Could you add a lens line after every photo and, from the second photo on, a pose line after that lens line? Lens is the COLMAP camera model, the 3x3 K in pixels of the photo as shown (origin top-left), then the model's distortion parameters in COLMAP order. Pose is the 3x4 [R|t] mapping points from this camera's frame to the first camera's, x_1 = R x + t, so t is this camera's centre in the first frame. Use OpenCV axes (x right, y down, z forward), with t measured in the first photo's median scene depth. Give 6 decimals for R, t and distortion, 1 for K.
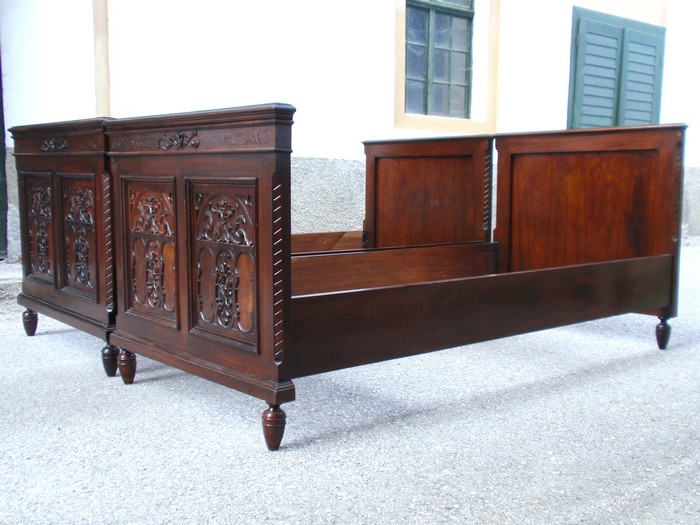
lens RADIAL K [[795.6, 0, 365.4], [0, 795.6, 296.3], [0, 0, 1]] dist [-0.012279, 0.027404]
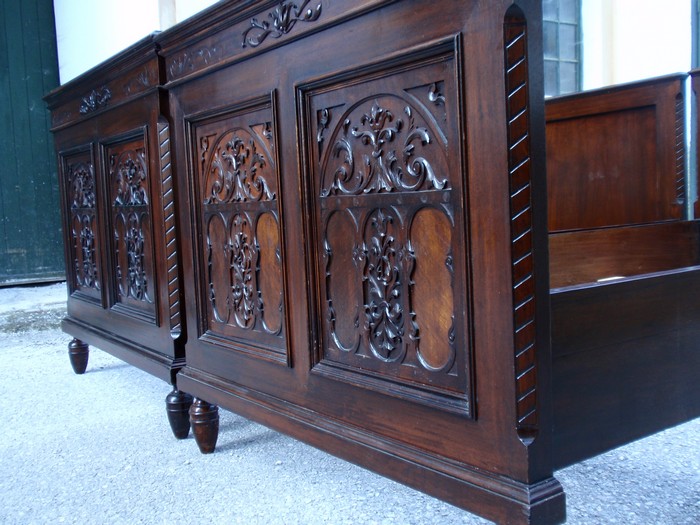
lens RADIAL K [[748.7, 0, 350.0], [0, 748.7, 262.5], [0, 0, 1]] dist [-0.005074, -0.003518]
pose [[0.993114, -0.050449, -0.105735, -0.122620], [0.043286, 0.996679, -0.068977, 0.006887], [0.108864, 0.063925, 0.991999, 0.437999]]
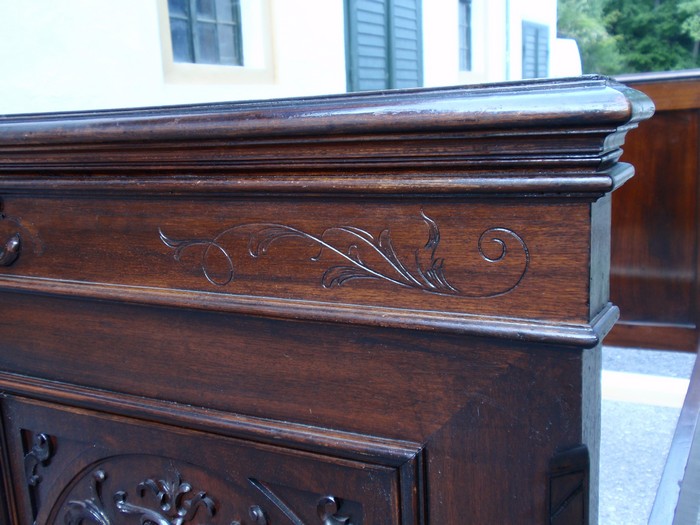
lens RADIAL K [[748.7, 0, 350.0], [0, 748.7, 262.5], [0, 0, 1]] dist [-0.005074, -0.003518]
pose [[0.928737, -0.129422, 0.347416, -0.163570], [0.113832, 0.991371, 0.065008, -0.160192], [-0.352832, -0.020828, 0.935455, 0.628779]]
